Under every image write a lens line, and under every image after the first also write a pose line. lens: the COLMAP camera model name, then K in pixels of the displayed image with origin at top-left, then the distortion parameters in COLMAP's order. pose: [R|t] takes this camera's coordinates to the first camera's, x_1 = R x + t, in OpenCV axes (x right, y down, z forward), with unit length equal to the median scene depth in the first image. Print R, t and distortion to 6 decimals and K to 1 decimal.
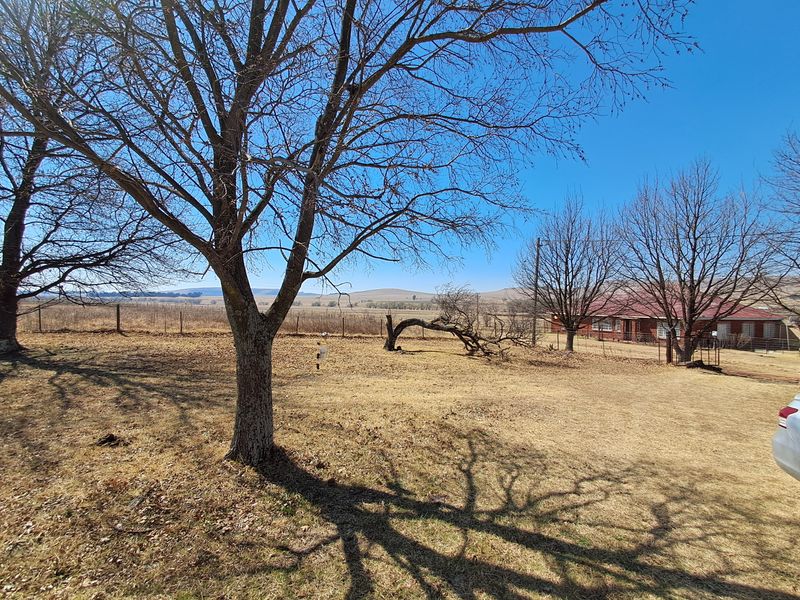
lens RADIAL K [[377.8, 0, 404.5], [0, 377.8, 296.7], [0, 0, 1]] dist [-0.003250, 0.000056]
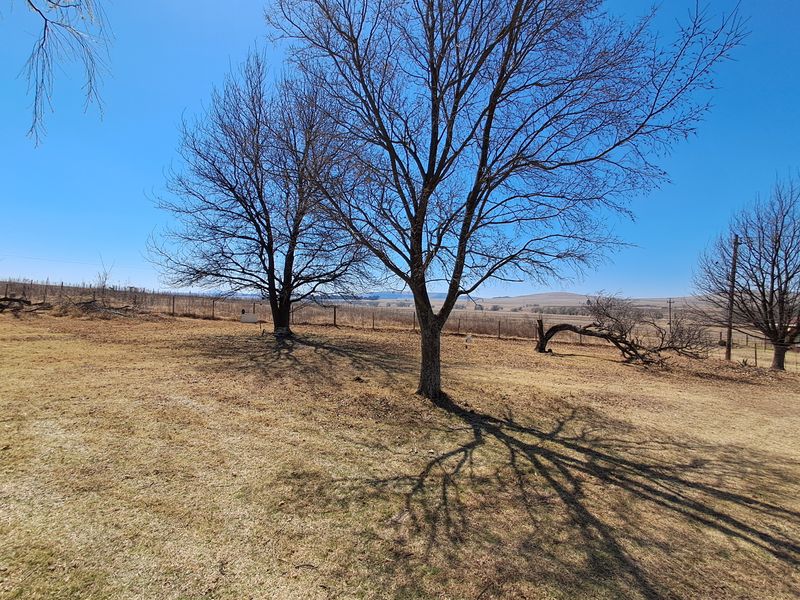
lens RADIAL K [[377.8, 0, 400.9], [0, 377.8, 299.1], [0, 0, 1]] dist [-0.003250, 0.000056]
pose [[0.906673, 0.007694, -0.421763, 0.105978], [-0.009264, 0.999956, -0.001673, -0.011565], [0.421731, 0.005424, 0.906705, -0.319586]]
